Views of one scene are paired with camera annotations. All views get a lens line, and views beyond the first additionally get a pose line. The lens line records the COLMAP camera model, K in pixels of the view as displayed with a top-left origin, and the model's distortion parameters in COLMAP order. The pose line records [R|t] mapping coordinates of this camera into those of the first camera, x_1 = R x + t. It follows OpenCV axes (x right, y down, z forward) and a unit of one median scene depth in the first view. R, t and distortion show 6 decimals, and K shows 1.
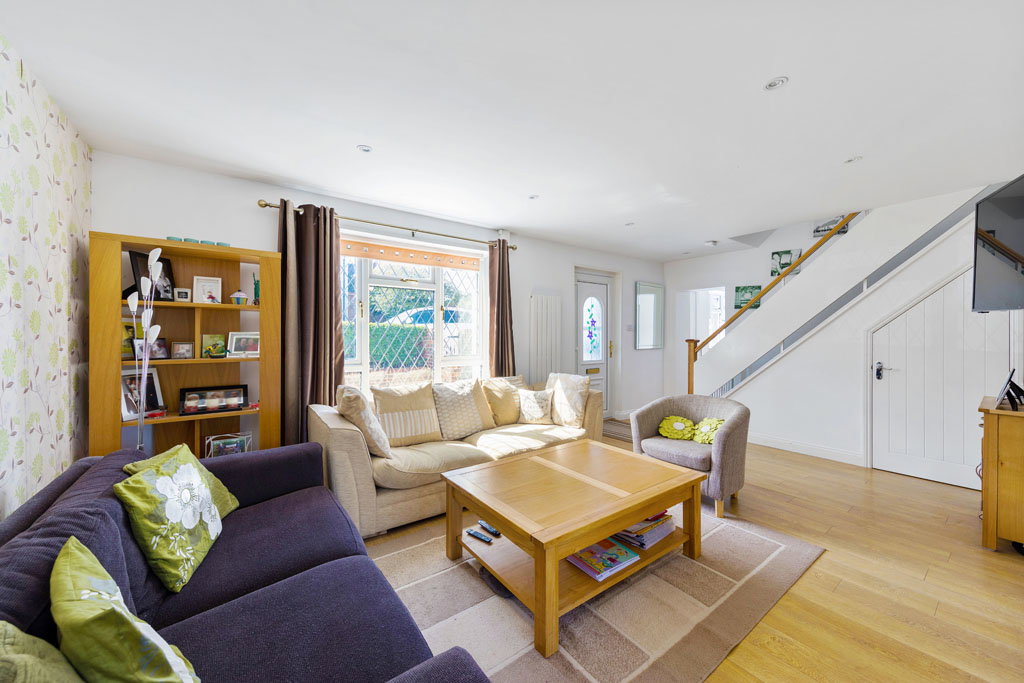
lens RADIAL K [[377.6, 0, 512.0], [0, 377.6, 341.5], [0, 0, 1]] dist [-0.000015, -0.000028]
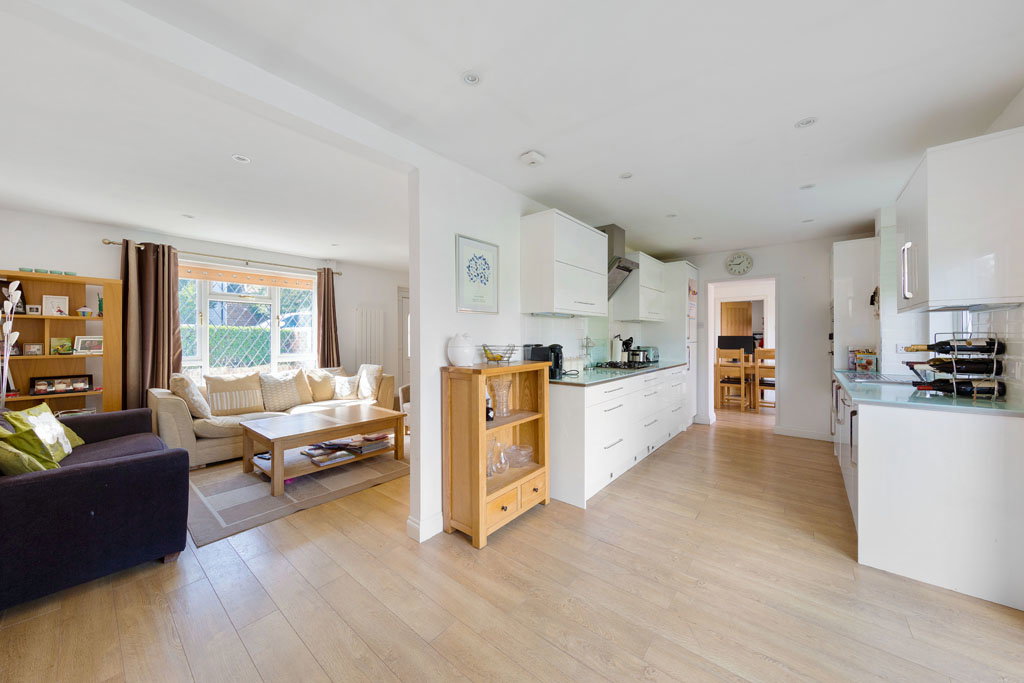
lens RADIAL K [[358.1, 0, 512.0], [0, 358.1, 341.5], [0, 0, 1]] dist [-0.000009, 0.000017]
pose [[0.969601, -0.004025, 0.244657, 0.471331], [0.005133, 0.999979, -0.003891, 0.008120], [-0.244636, 0.005029, 0.969602, -0.650876]]
